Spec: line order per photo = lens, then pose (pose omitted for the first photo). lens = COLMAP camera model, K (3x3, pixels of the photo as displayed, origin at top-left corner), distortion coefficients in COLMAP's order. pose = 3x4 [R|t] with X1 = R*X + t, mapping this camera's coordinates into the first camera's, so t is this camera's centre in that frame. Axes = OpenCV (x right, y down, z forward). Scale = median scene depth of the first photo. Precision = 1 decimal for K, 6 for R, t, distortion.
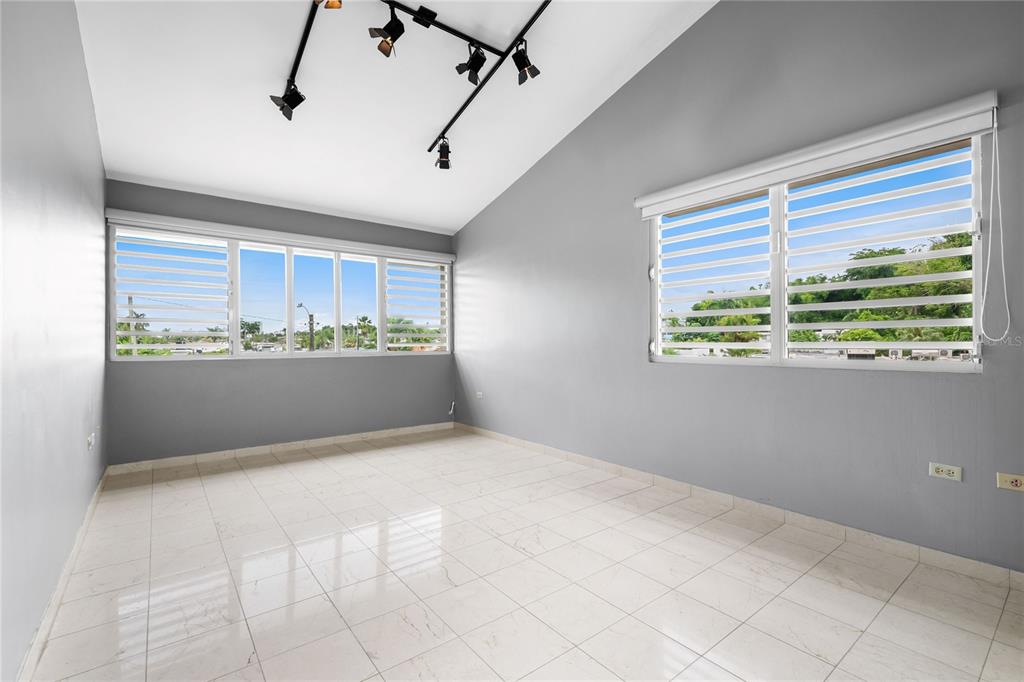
lens RADIAL K [[460.1, 0, 509.6], [0, 460.1, 339.4], [0, 0, 1]] dist [-0.001087, 0.000543]
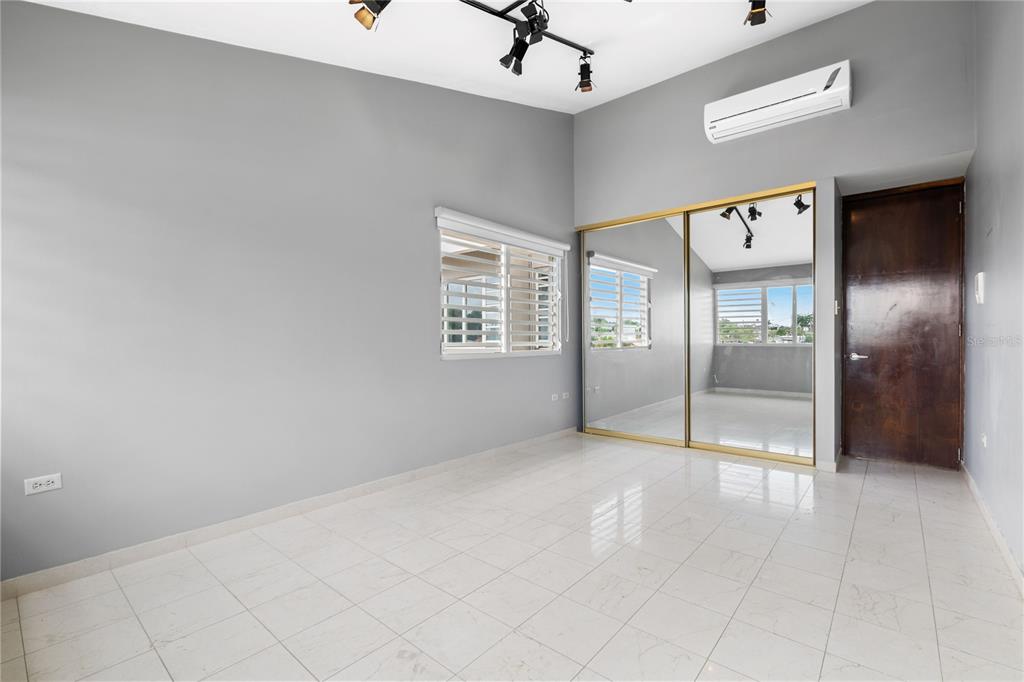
lens RADIAL K [[460.1, 0, 509.4], [0, 460.1, 340.6], [0, 0, 1]] dist [-0.001087, 0.000543]
pose [[-0.214863, 0.009050, 0.976602, -0.958317], [0.004776, 0.999955, -0.008216, 0.015476], [-0.976632, 0.002899, -0.214897, 1.304288]]
